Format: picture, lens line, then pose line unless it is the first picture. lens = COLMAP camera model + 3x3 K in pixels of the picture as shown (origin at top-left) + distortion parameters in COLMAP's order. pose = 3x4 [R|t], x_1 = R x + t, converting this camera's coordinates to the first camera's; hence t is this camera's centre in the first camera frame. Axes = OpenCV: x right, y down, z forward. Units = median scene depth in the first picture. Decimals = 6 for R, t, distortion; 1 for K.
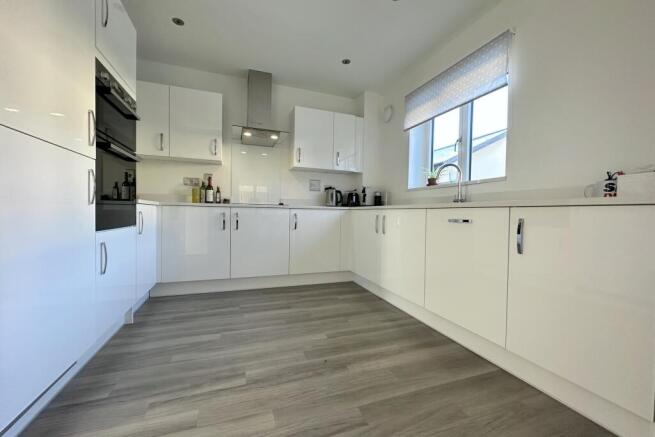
lens RADIAL K [[260.5, 0, 325.4], [0, 260.5, 217.3], [0, 0, 1]] dist [-0.002232, -0.000193]
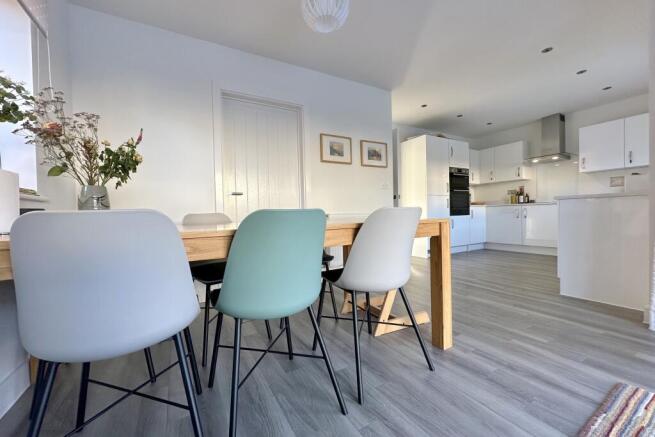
lens RADIAL K [[260.5, 0, 329.5], [0, 260.5, 215.5], [0, 0, 1]] dist [-0.002232, -0.000193]
pose [[0.176802, -0.012428, -0.984168, 1.025604], [0.007890, 0.999906, -0.011209, 0.035340], [0.984215, -0.005784, 0.176884, -0.550931]]
